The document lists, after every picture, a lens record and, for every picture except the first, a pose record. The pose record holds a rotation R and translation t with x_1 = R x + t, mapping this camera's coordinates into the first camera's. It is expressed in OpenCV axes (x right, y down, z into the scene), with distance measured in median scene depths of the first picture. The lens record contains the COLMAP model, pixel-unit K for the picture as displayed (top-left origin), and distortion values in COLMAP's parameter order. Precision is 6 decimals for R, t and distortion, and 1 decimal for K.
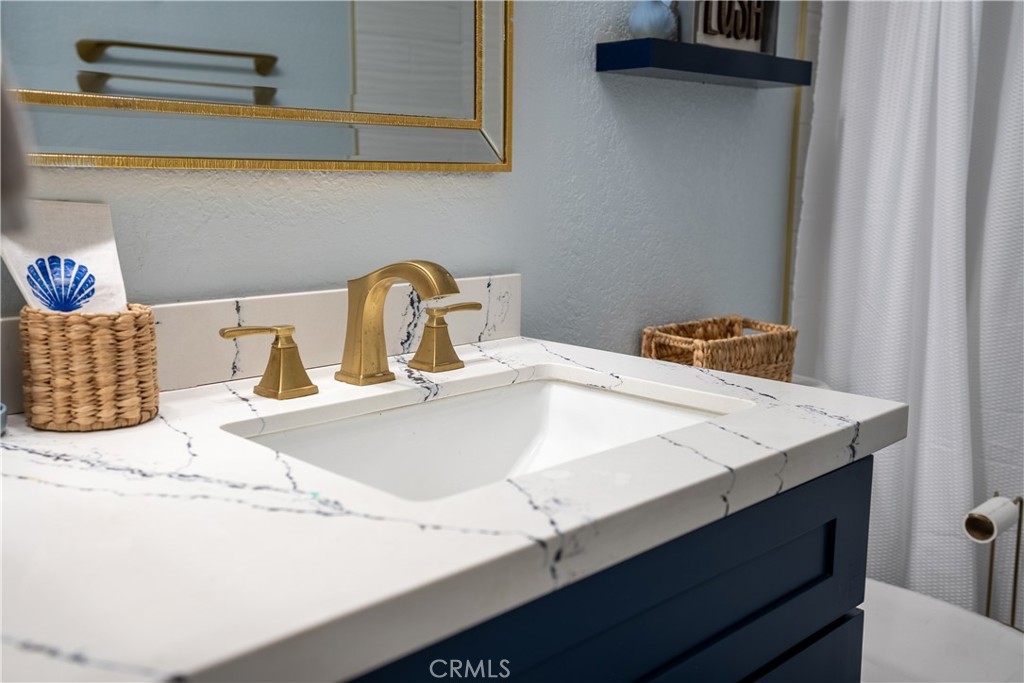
lens RADIAL K [[965.2, 0, 513.2], [0, 965.2, 338.9], [0, 0, 1]] dist [0.059289, 0.000000]
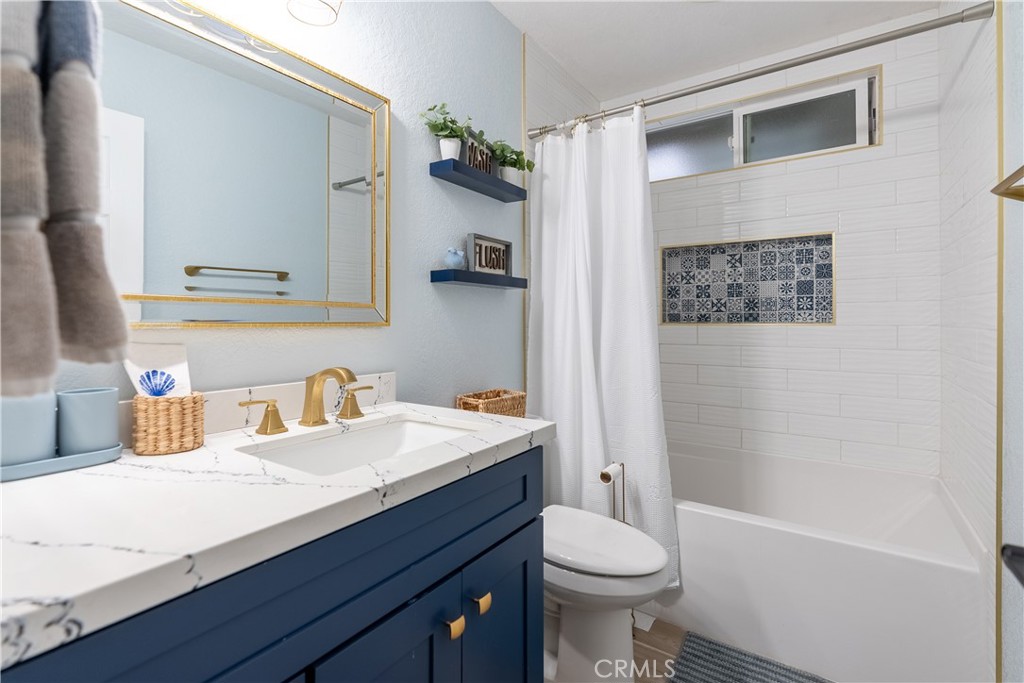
lens RADIAL K [[461.7, 0, 505.5], [0, 461.7, 323.2], [0, 0, 1]] dist [-0.009322, 0.002047]
pose [[0.981031, -0.009561, 0.193616, 0.059394], [0.042438, 0.985147, -0.166386, 0.008799], [-0.189149, 0.171446, 0.966865, -0.086049]]
